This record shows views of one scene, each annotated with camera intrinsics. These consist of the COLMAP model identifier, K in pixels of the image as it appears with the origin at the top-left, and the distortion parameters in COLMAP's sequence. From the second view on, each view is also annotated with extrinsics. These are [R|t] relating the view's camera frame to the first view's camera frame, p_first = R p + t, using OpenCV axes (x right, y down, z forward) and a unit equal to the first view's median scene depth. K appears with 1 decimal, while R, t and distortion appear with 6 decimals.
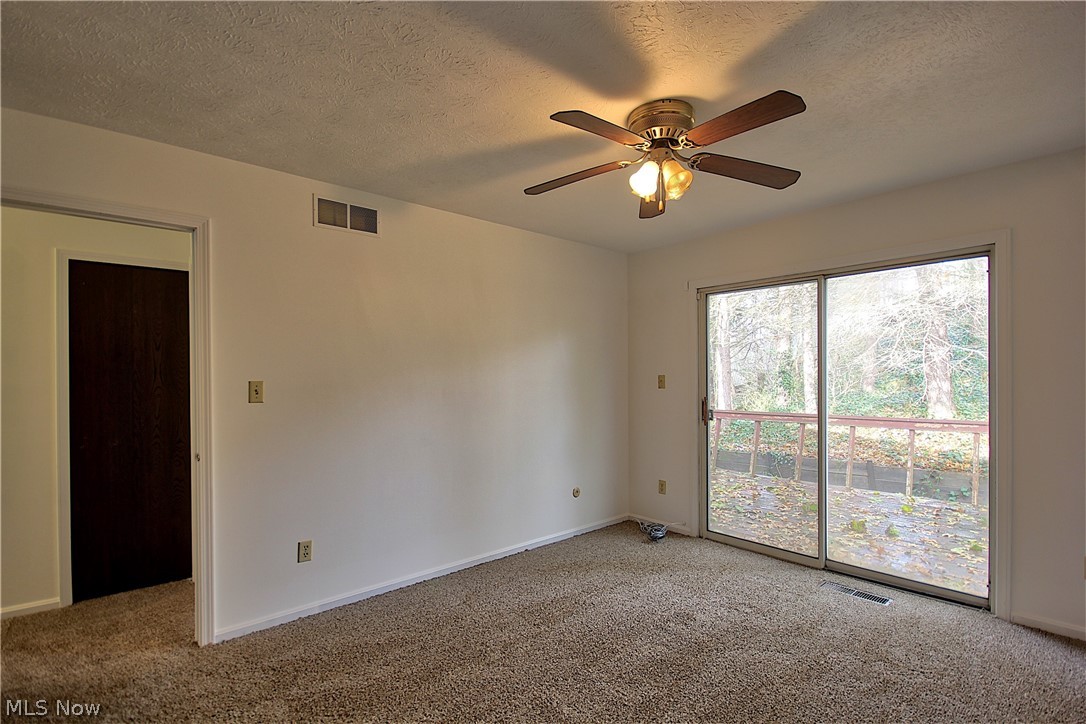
lens RADIAL K [[502.3, 0, 541.6], [0, 502.3, 369.6], [0, 0, 1]] dist [-0.005128, -0.010162]
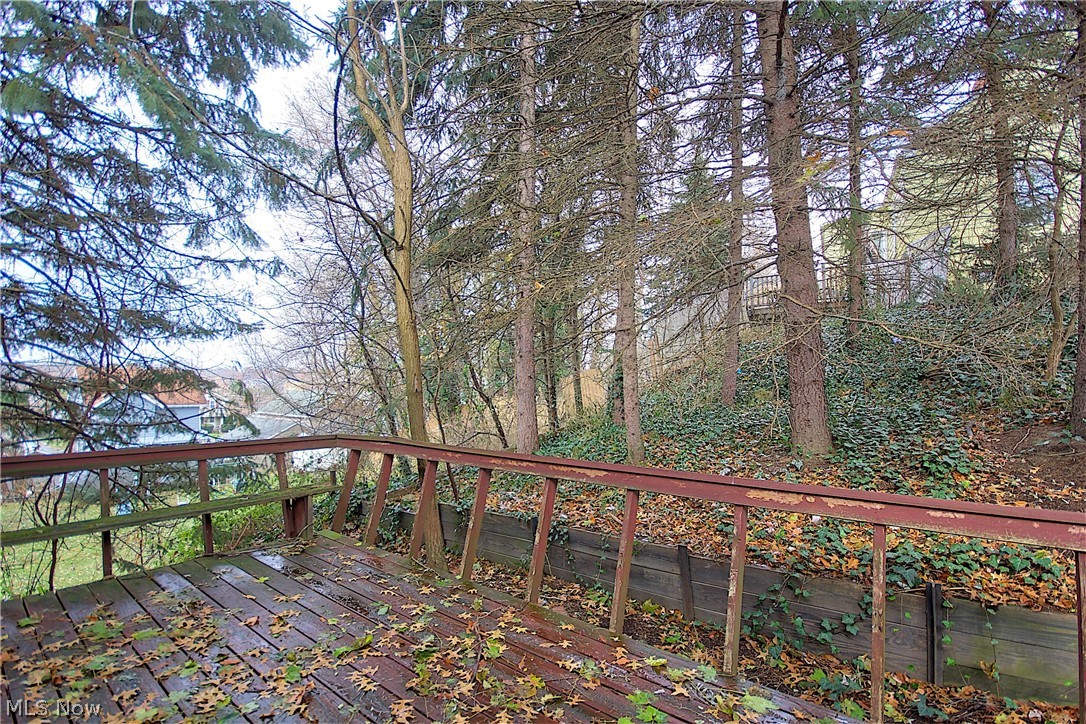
lens RADIAL K [[502.3, 0, 542.9], [0, 502.3, 365.7], [0, 0, 1]] dist [-0.005128, -0.010162]
pose [[0.985693, 0.005284, 0.168467, 0.526851], [-0.002752, 0.999880, -0.015258, 0.005089], [-0.168527, 0.014576, 0.985589, 0.630984]]
